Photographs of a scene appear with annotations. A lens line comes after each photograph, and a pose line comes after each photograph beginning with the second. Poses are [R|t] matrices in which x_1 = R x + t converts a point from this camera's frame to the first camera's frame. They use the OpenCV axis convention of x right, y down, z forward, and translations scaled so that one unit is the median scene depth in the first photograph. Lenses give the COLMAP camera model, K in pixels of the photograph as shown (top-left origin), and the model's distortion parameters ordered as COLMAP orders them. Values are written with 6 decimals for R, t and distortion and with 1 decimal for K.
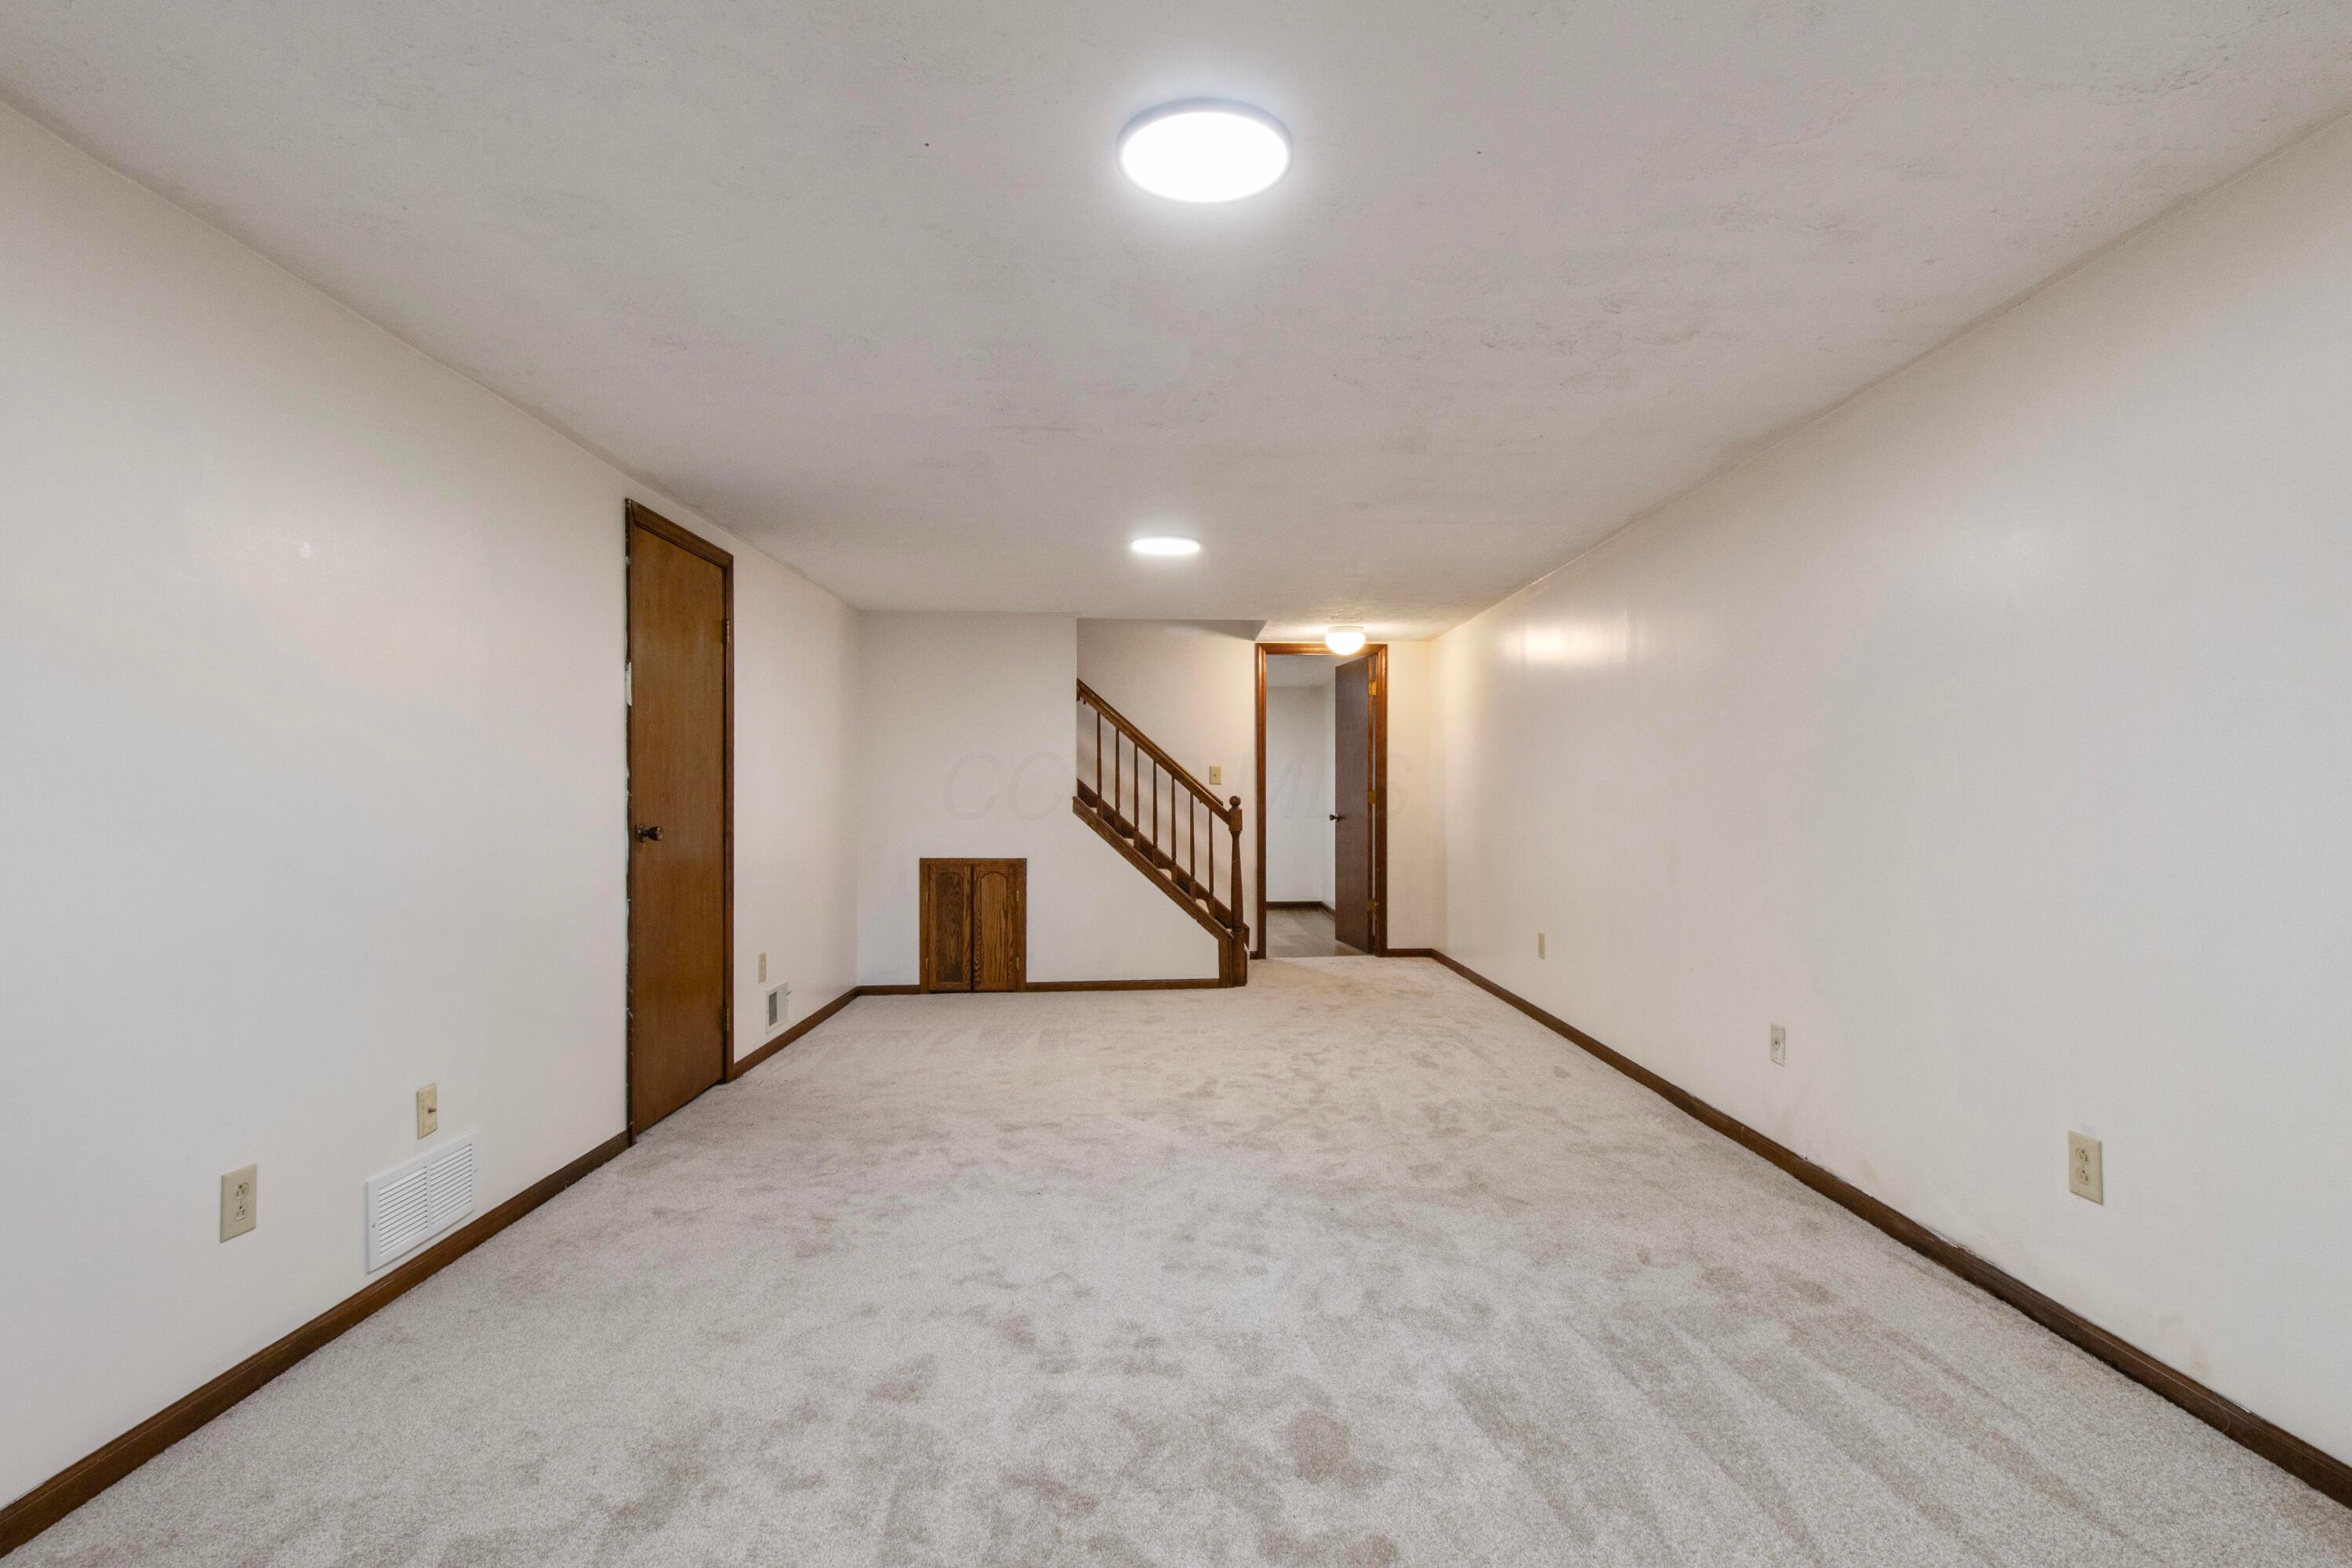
lens RADIAL K [[1146.2, 0, 1176.7], [0, 1146.2, 784.4], [0, 0, 1]] dist [0.000138, 0.000493]
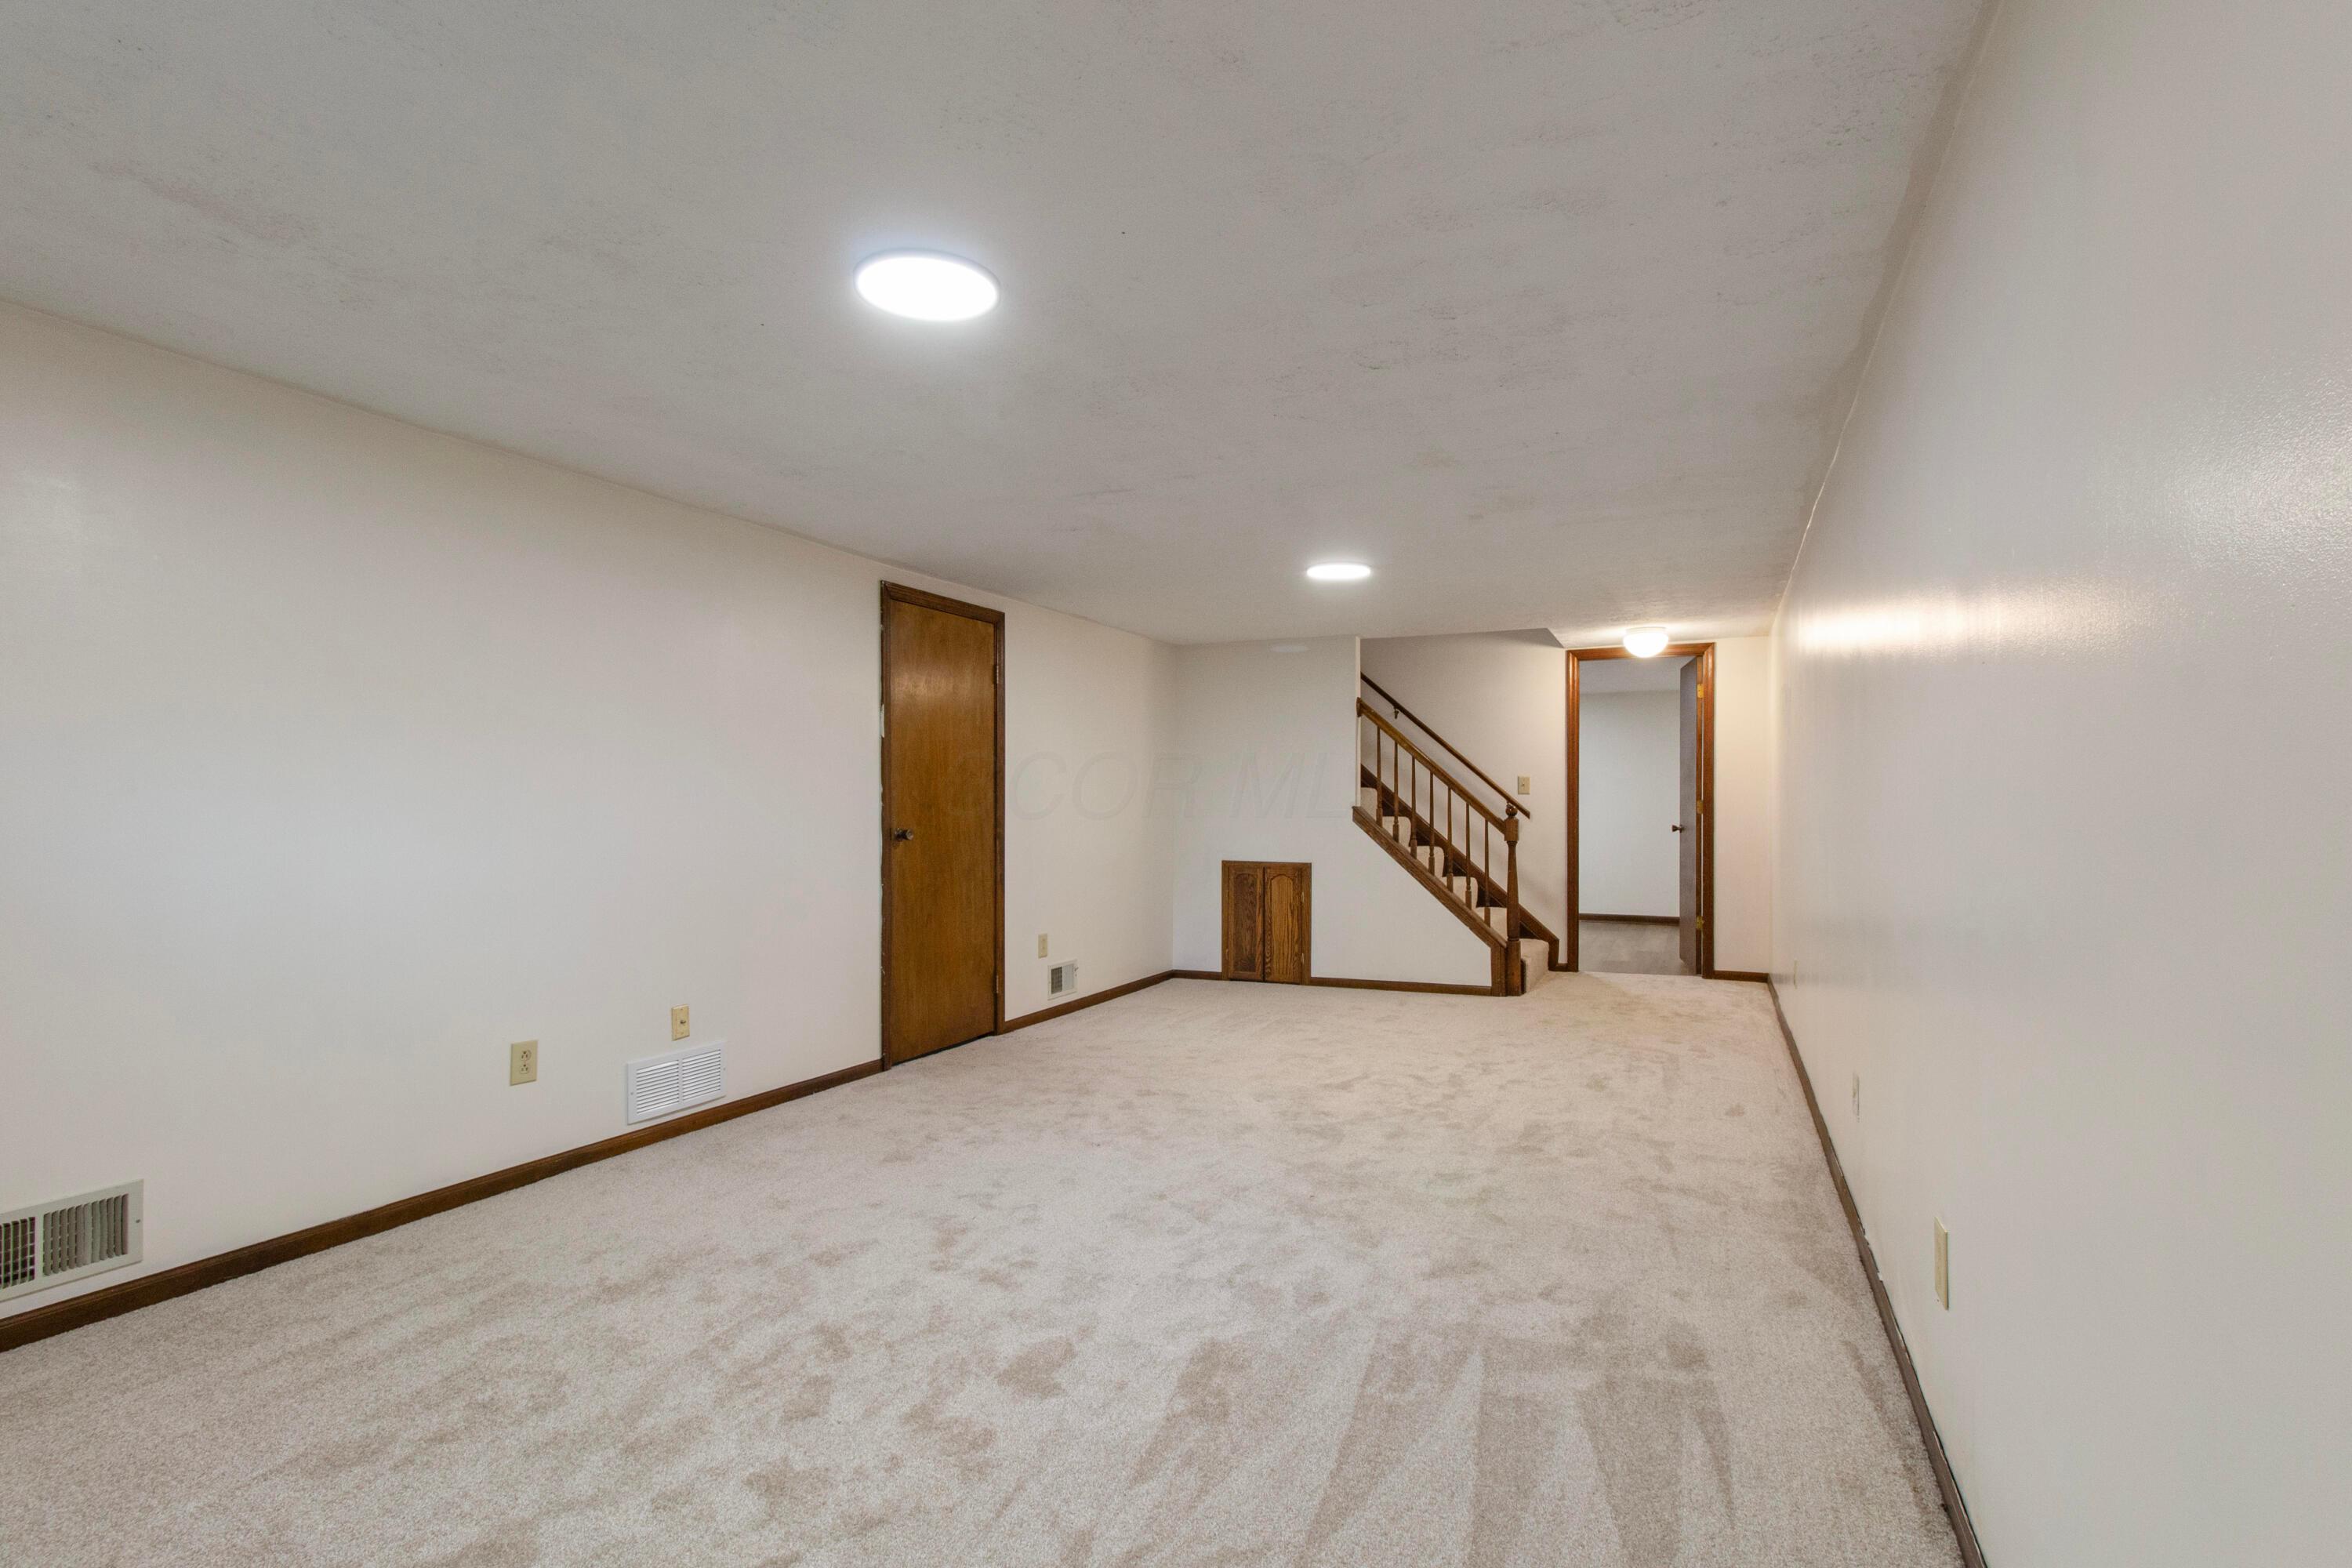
lens RADIAL K [[1086.0, 0, 1178.1], [0, 1086.0, 796.3], [0, 0, 1]] dist [0.000034, 0.000035]
pose [[0.892746, -0.003313, -0.450547, 0.313814], [0.004346, 0.999990, 0.001259, -0.000984], [0.450538, -0.003082, 0.892752, 0.030977]]
